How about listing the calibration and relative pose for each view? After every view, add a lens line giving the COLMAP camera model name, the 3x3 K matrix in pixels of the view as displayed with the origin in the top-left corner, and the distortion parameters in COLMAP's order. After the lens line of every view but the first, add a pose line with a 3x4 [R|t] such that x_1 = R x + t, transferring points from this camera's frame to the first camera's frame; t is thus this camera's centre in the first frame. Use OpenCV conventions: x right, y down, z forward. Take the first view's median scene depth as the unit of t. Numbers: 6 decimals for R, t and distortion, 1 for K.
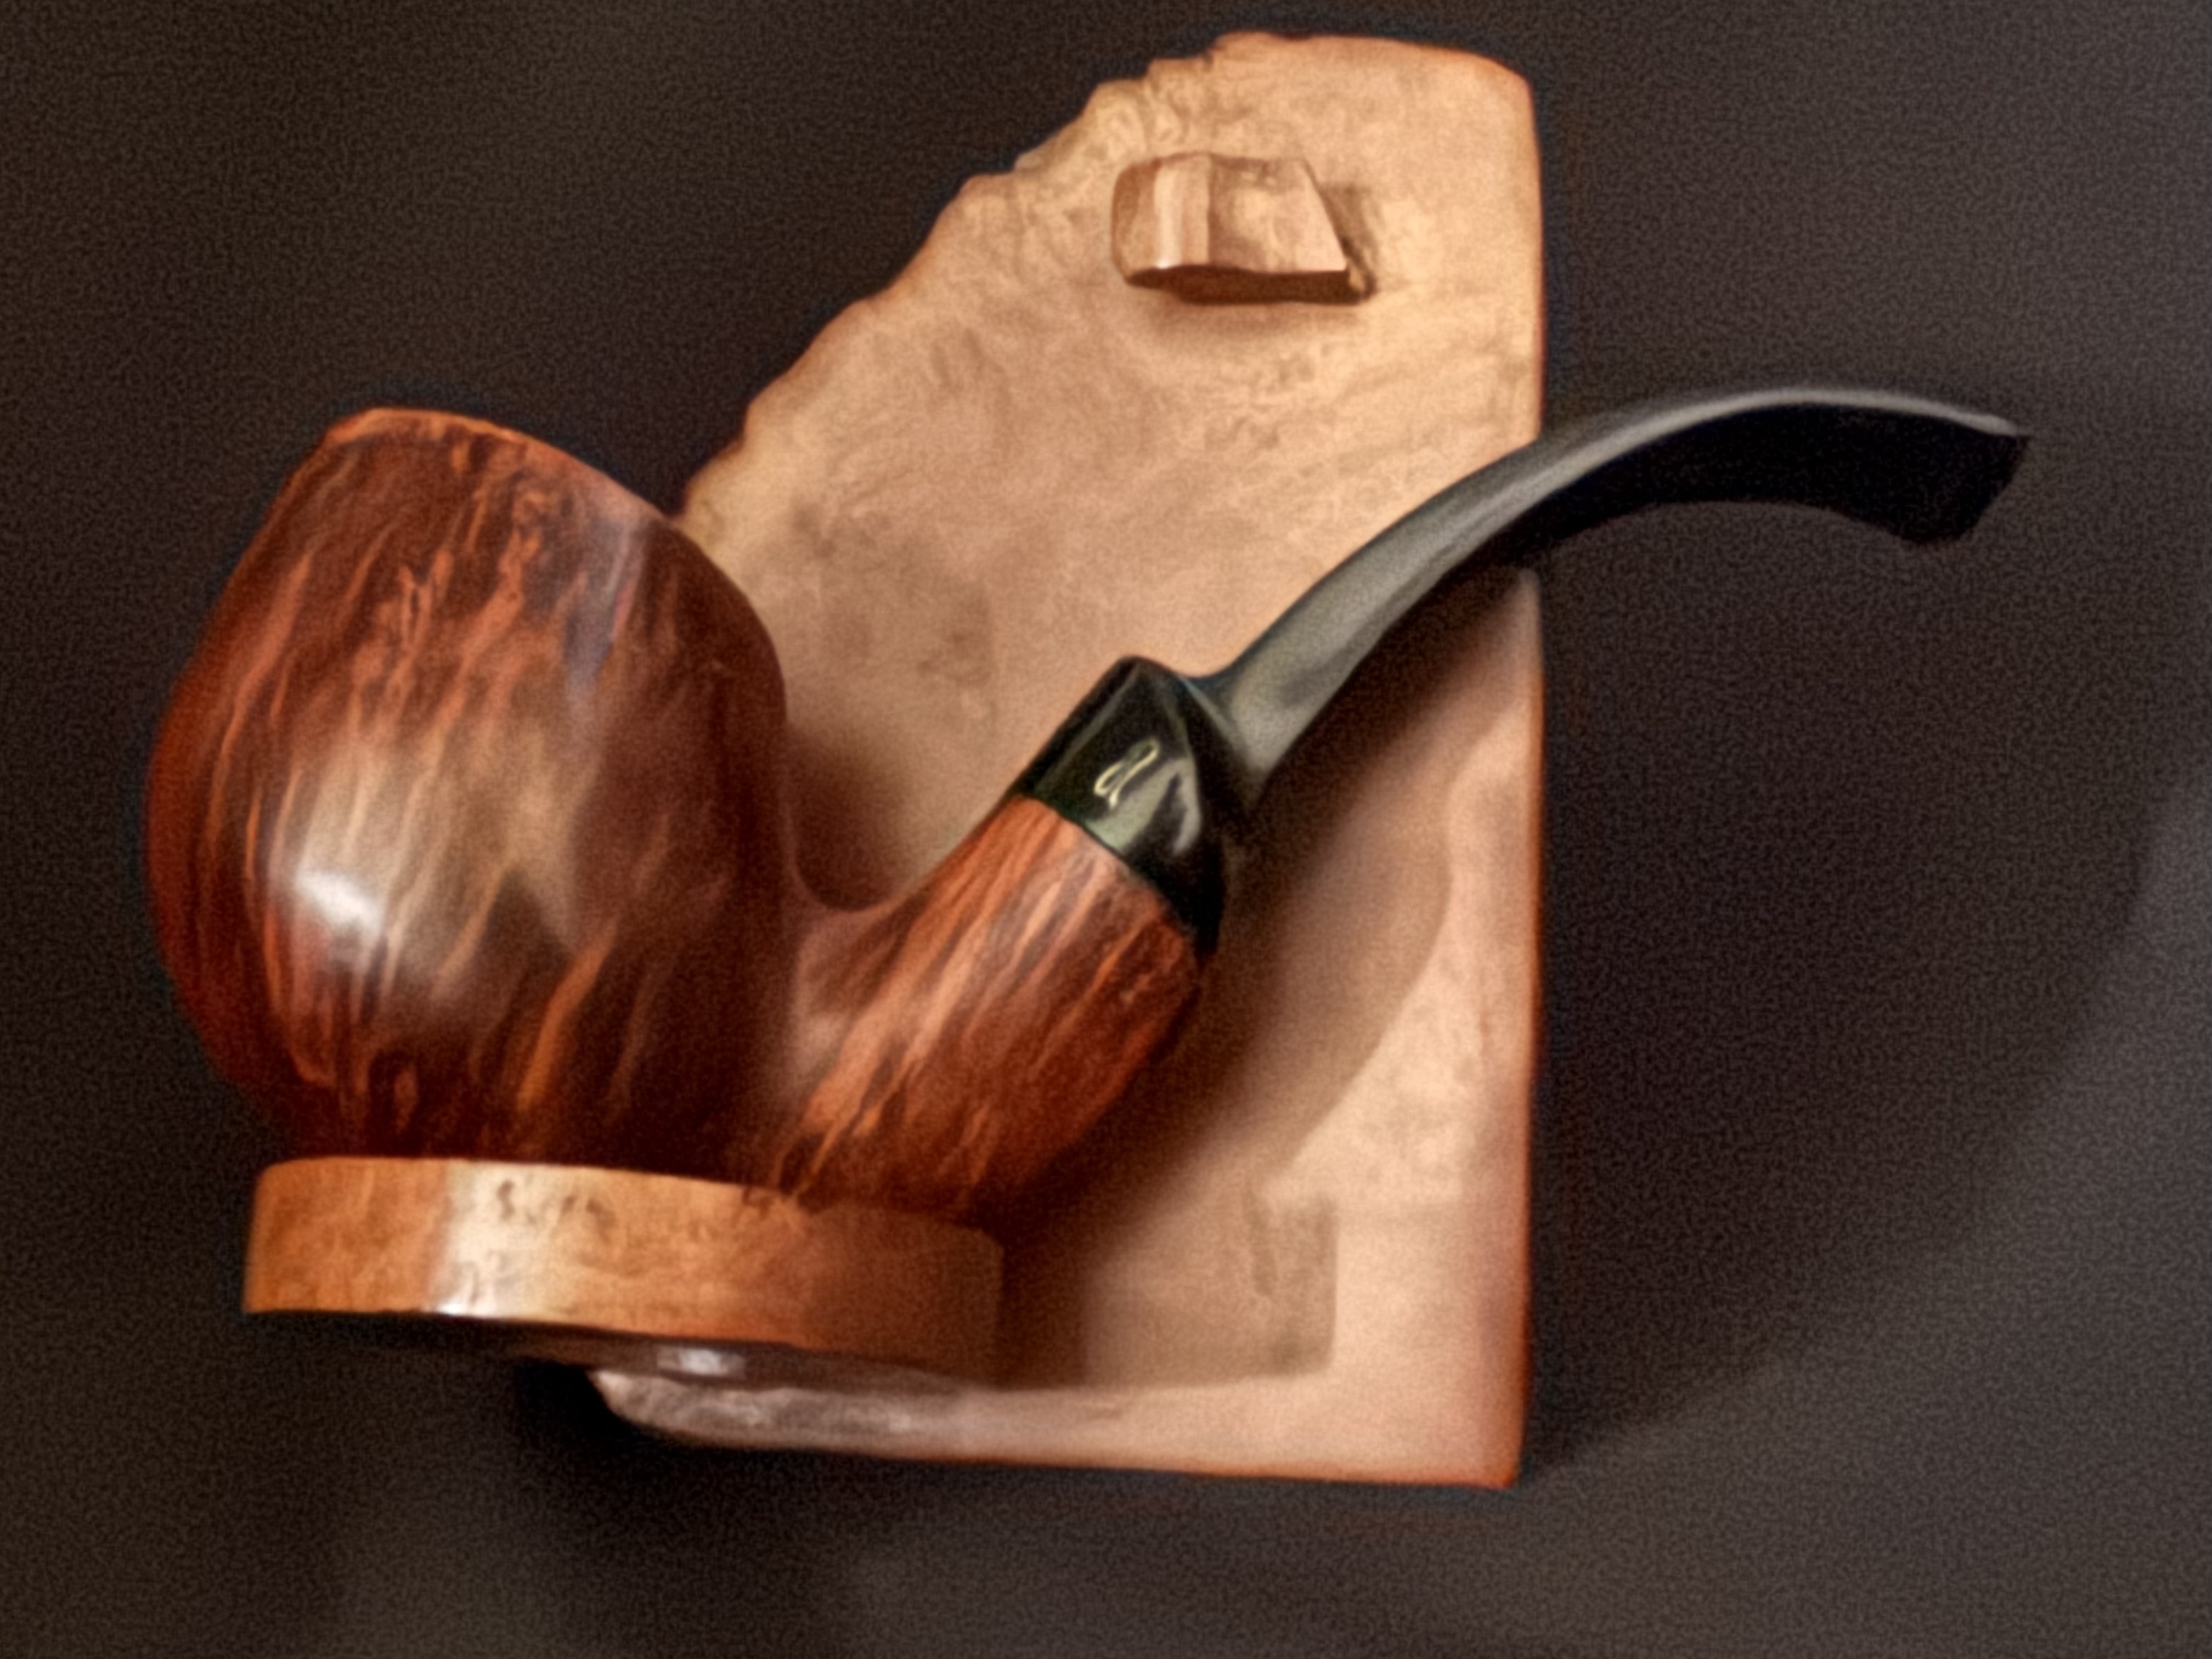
lens RADIAL K [[3204.4, 0, 856.5], [0, 3204.4, 871.5], [0, 0, 1]] dist [0.011217, 0.000000]
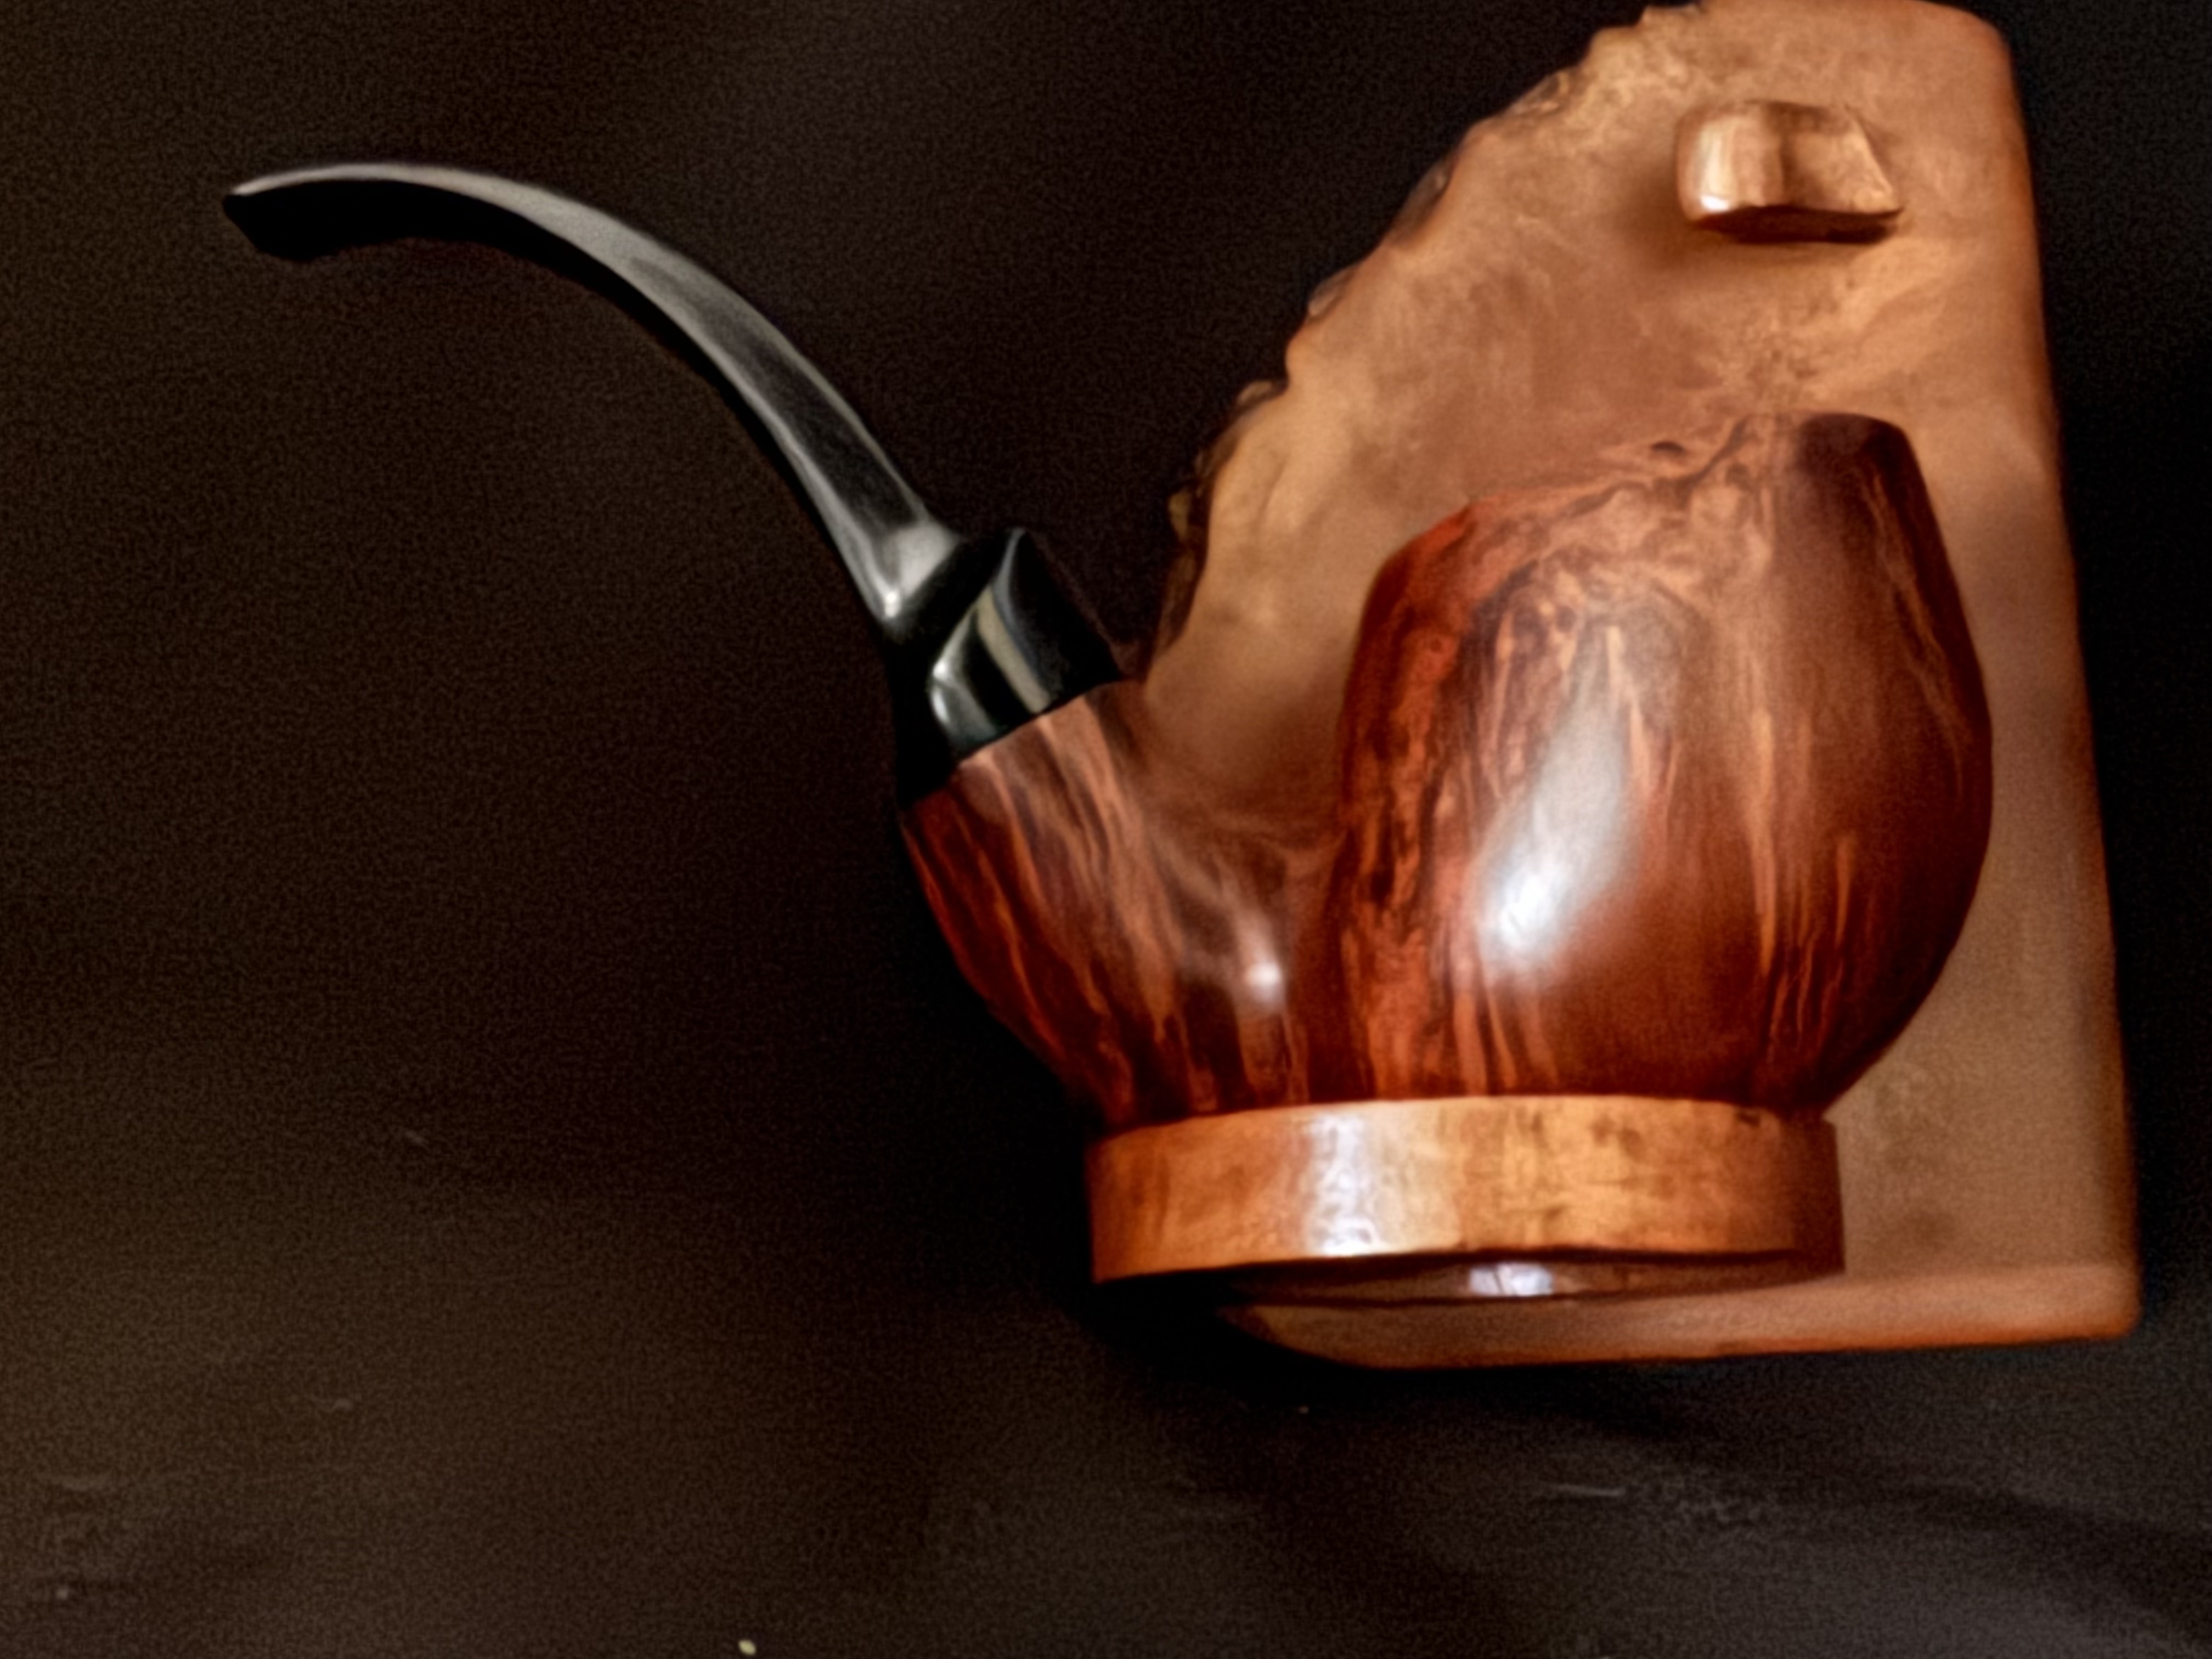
lens RADIAL K [[3204.4, 0, 1023.4], [0, 3204.4, 856.3], [0, 0, 1]] dist [0.011217, 0.000000]
pose [[0.957221, -0.058623, 0.283358, -0.428321], [0.055093, 0.998272, 0.020419, -0.010557], [-0.284066, -0.003934, 0.958797, 0.057304]]
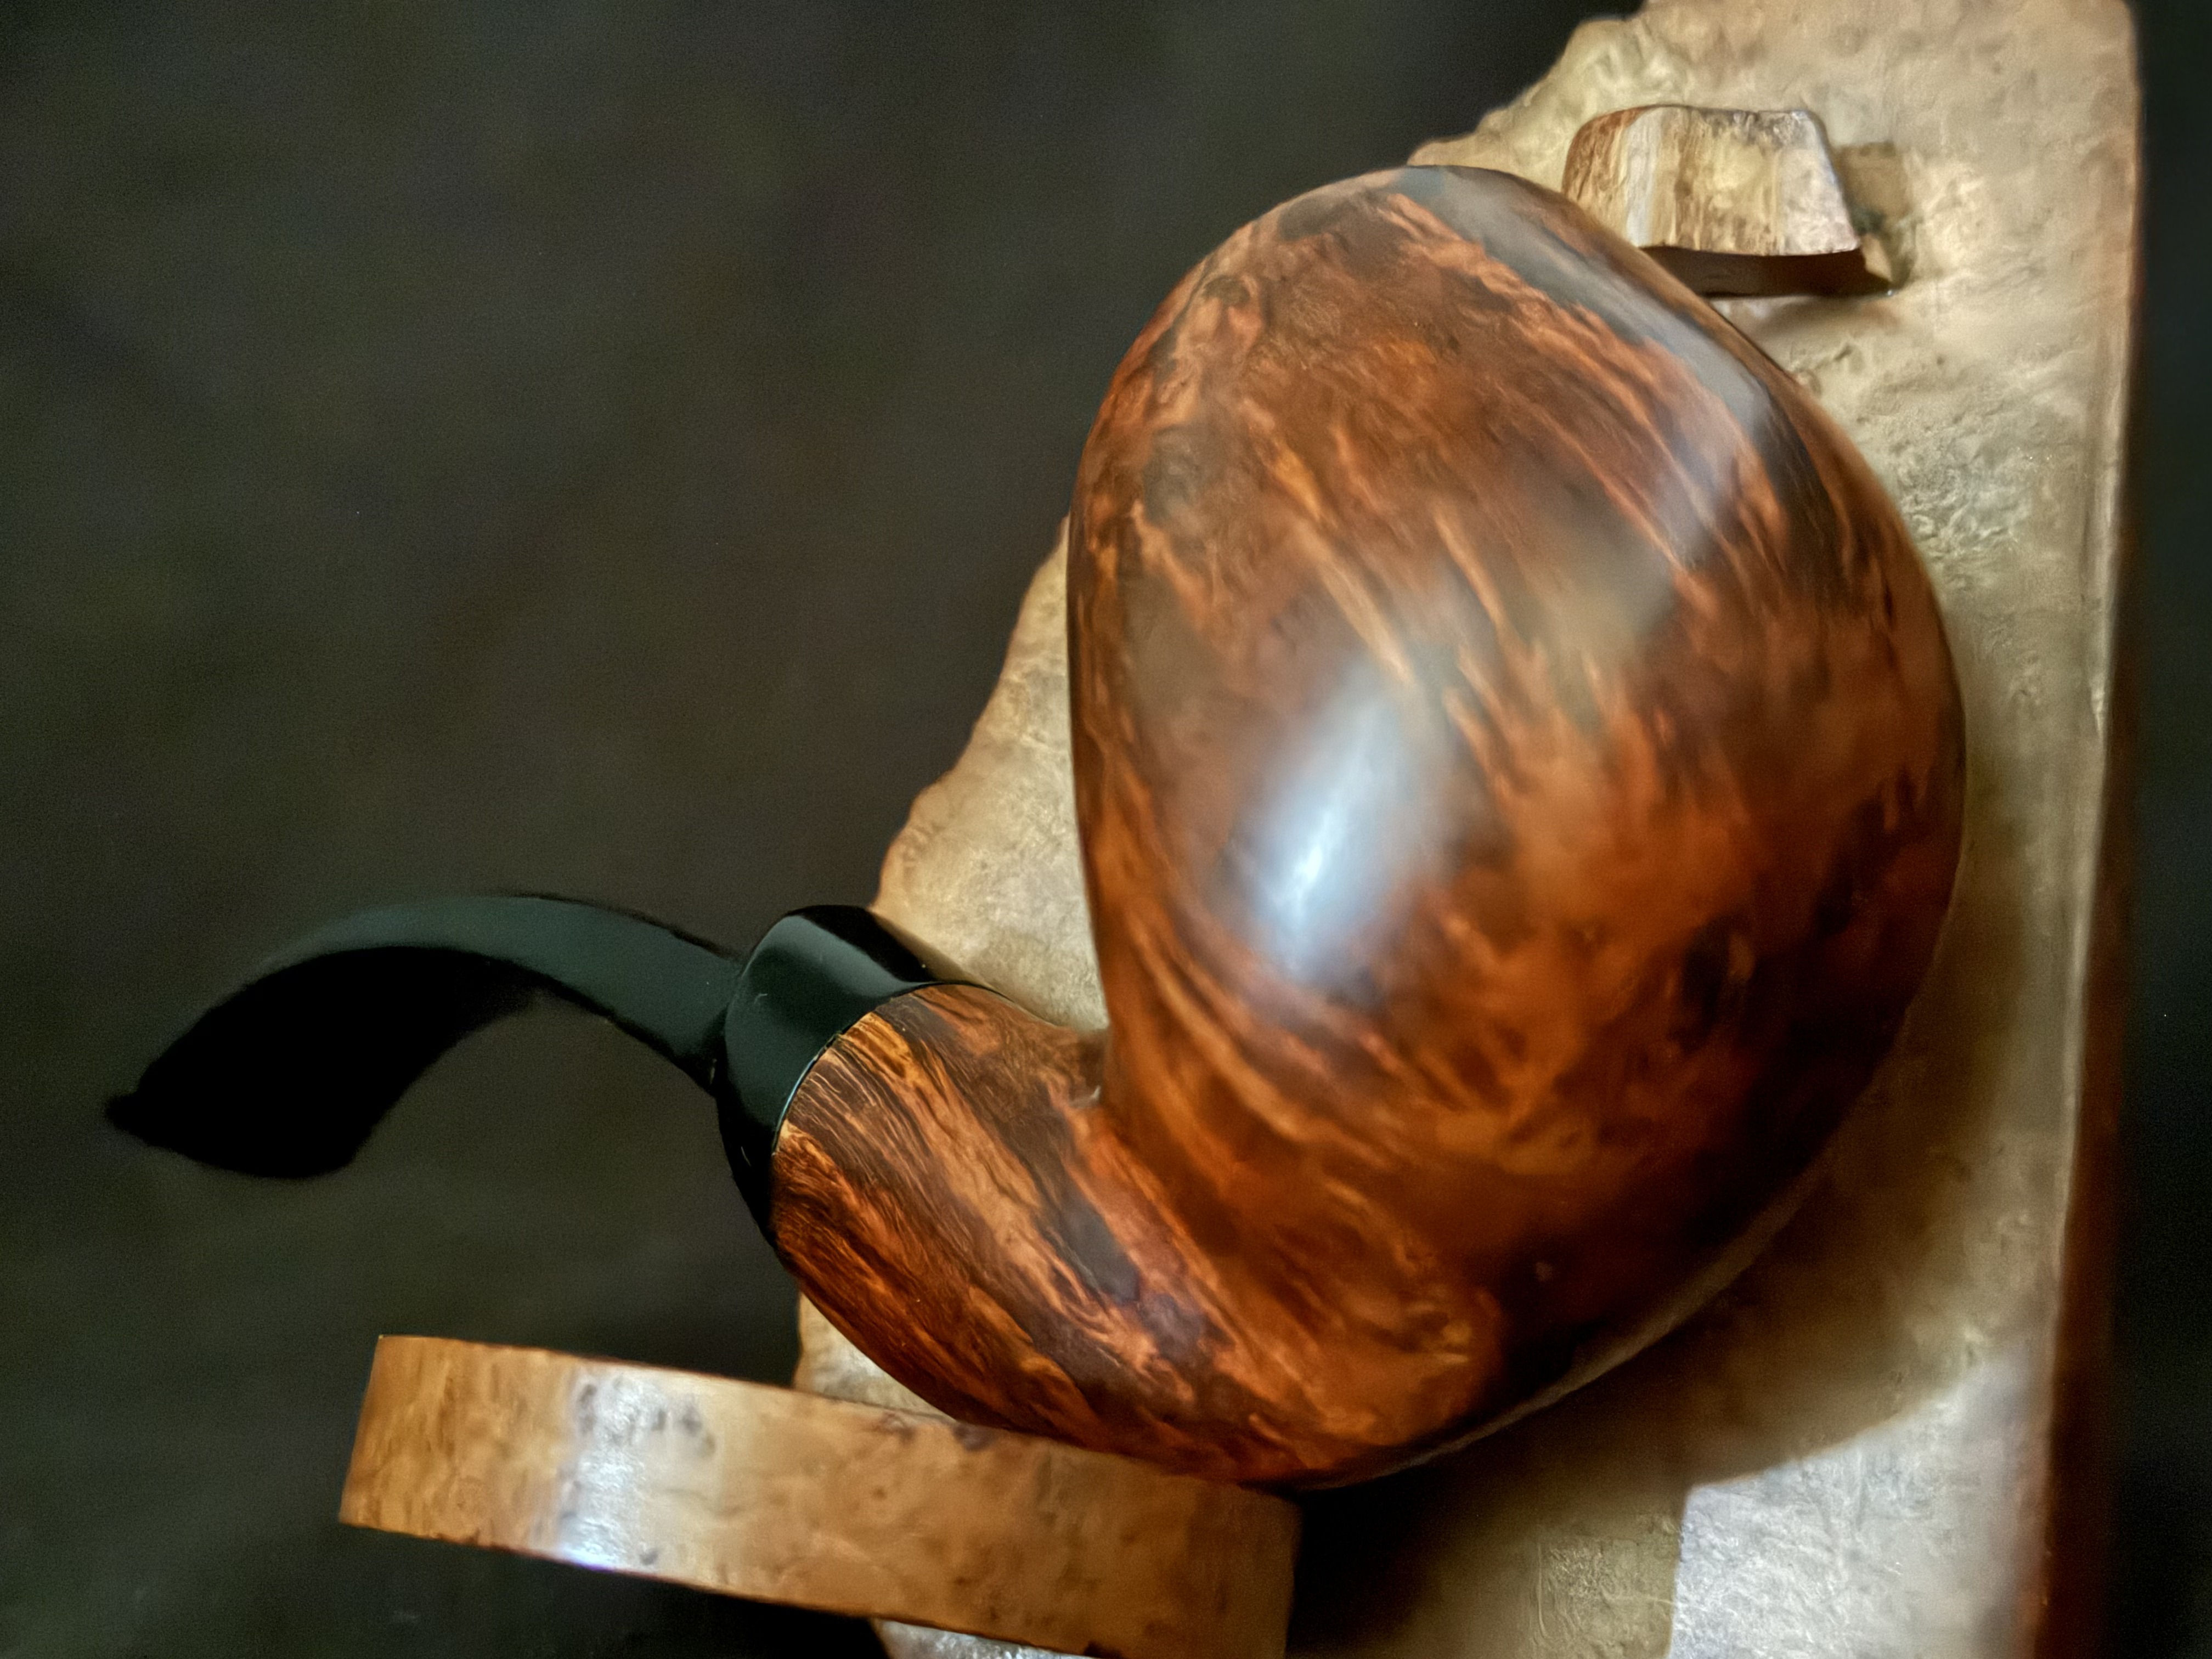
lens RADIAL K [[3479.9, 0, 1087.2], [0, 3479.9, 806.4], [0, 0, 1]] dist [0.098443, 0.000000]
pose [[0.976663, 0.028894, -0.212826, 0.151559], [-0.038034, 0.998516, -0.038975, -0.013522], [0.211384, 0.046160, 0.976313, 0.139151]]
